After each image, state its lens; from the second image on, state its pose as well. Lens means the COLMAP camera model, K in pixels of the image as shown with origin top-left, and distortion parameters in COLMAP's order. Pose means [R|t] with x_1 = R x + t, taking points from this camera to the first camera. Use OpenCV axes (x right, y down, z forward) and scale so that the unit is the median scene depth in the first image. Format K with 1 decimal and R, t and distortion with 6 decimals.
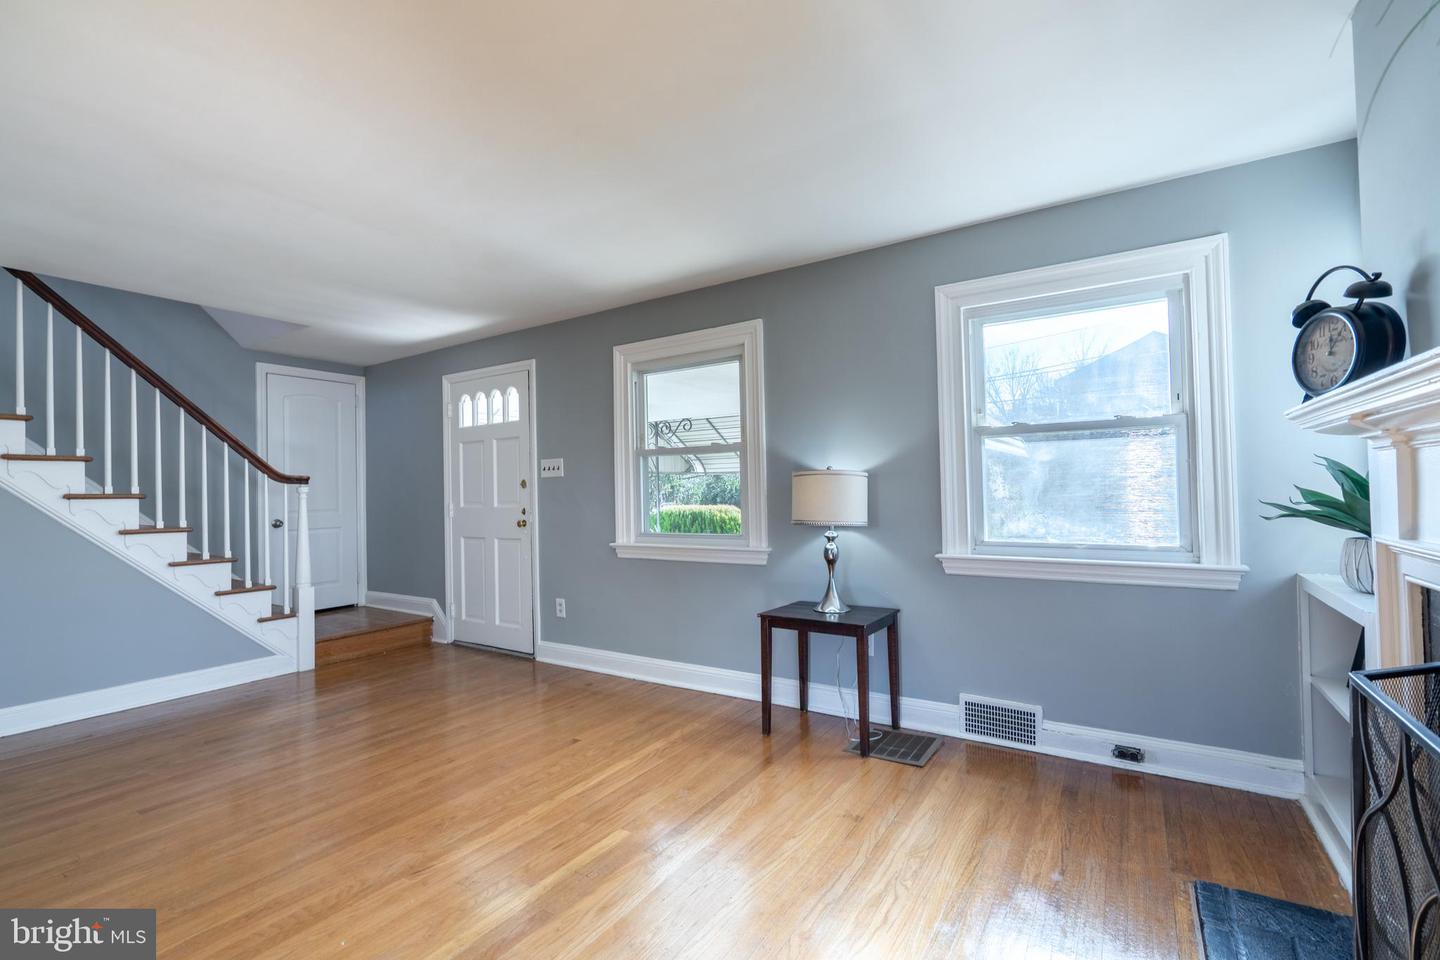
lens RADIAL K [[647.0, 0, 710.9], [0, 647.0, 477.1], [0, 0, 1]] dist [-0.013236, 0.007449]
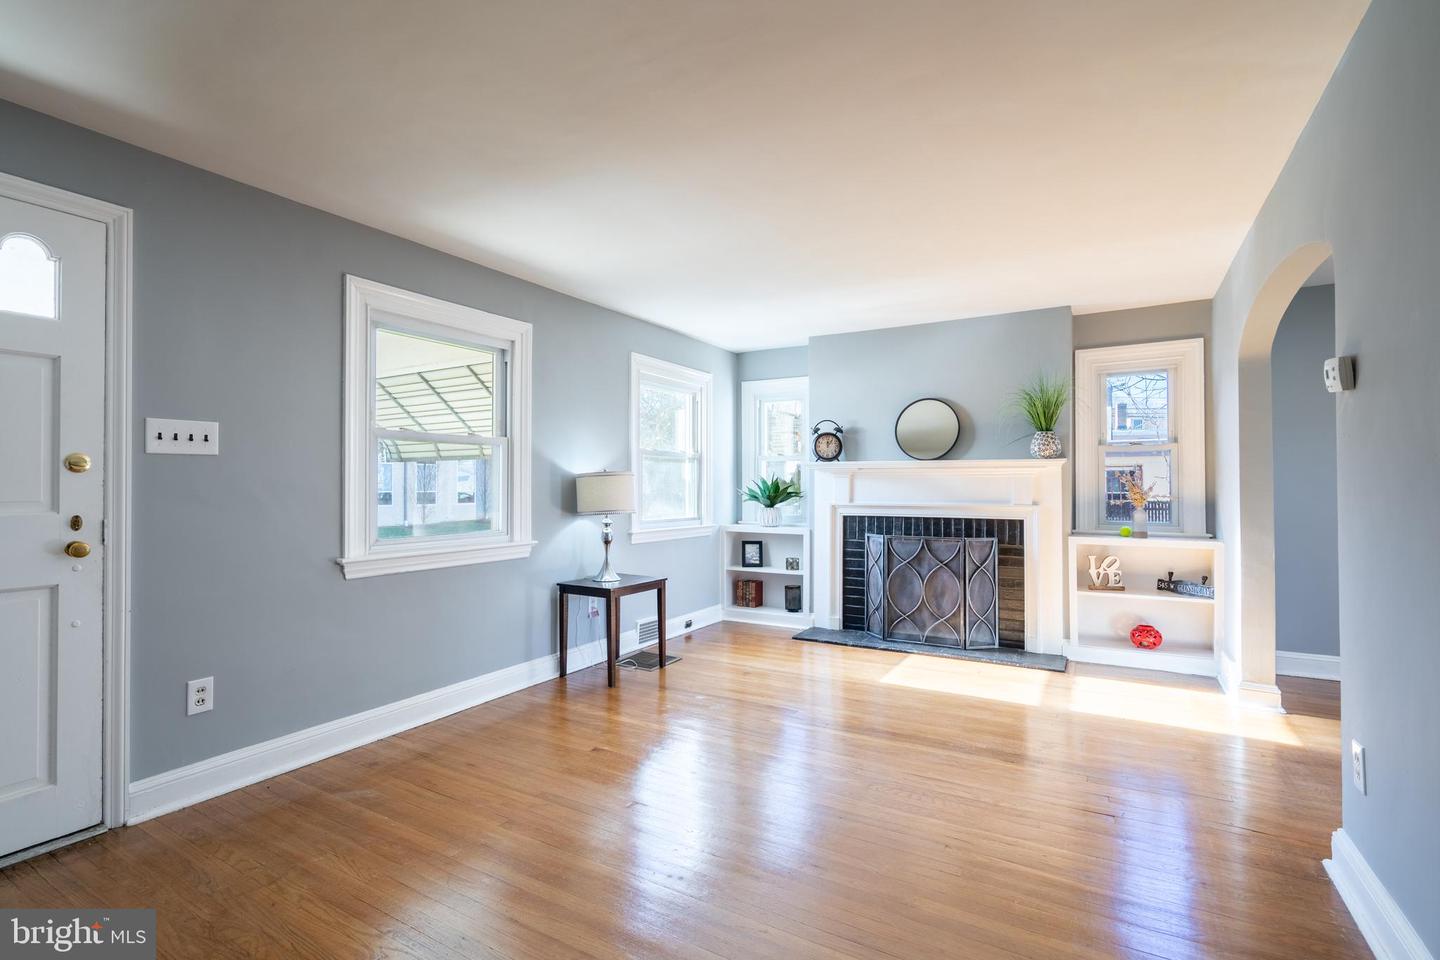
lens RADIAL K [[653.4, 0, 712.6], [0, 653.4, 490.1], [0, 0, 1]] dist [-0.009110, 0.000383]
pose [[-0.036223, 0.015325, 0.999226, -0.950115], [-0.018534, 0.999700, -0.016004, 0.036008], [-0.999172, -0.019100, -0.035928, 0.707542]]
